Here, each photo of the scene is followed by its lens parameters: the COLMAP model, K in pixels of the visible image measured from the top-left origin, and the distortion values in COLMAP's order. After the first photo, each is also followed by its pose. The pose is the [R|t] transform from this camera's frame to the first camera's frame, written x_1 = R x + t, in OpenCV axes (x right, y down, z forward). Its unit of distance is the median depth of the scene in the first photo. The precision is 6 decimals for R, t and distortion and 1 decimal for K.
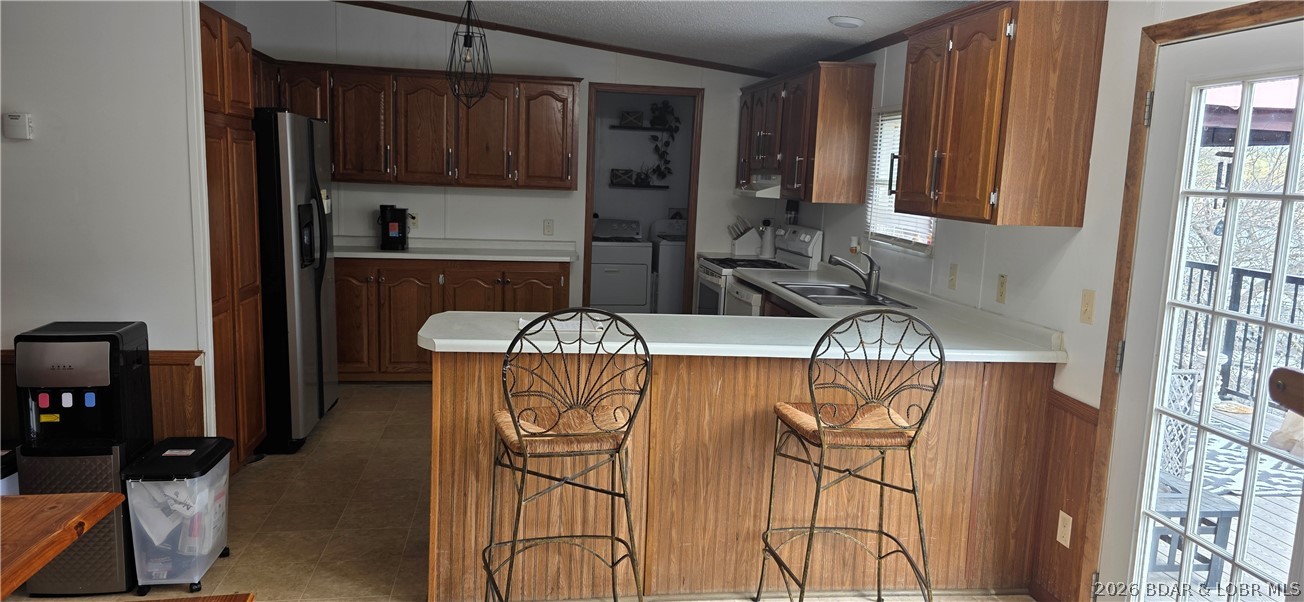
lens RADIAL K [[888.2, 0, 654.7], [0, 888.2, 289.1], [0, 0, 1]] dist [0.074821, -0.082254]
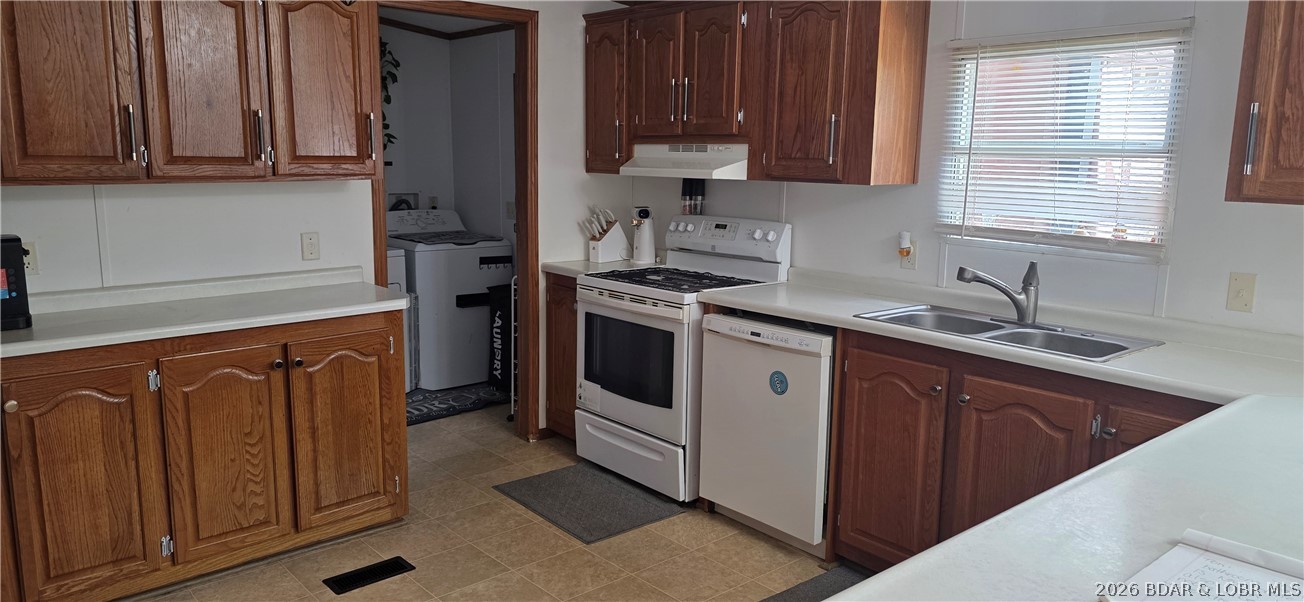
lens RADIAL K [[888.2, 0, 654.7], [0, 888.2, 289.1], [0, 0, 1]] dist [0.074821, -0.082254]
pose [[0.843687, -0.110727, 0.525292, -0.260759], [0.089857, 0.993820, 0.065166, -0.066708], [-0.529261, -0.007779, 0.848423, 0.449955]]
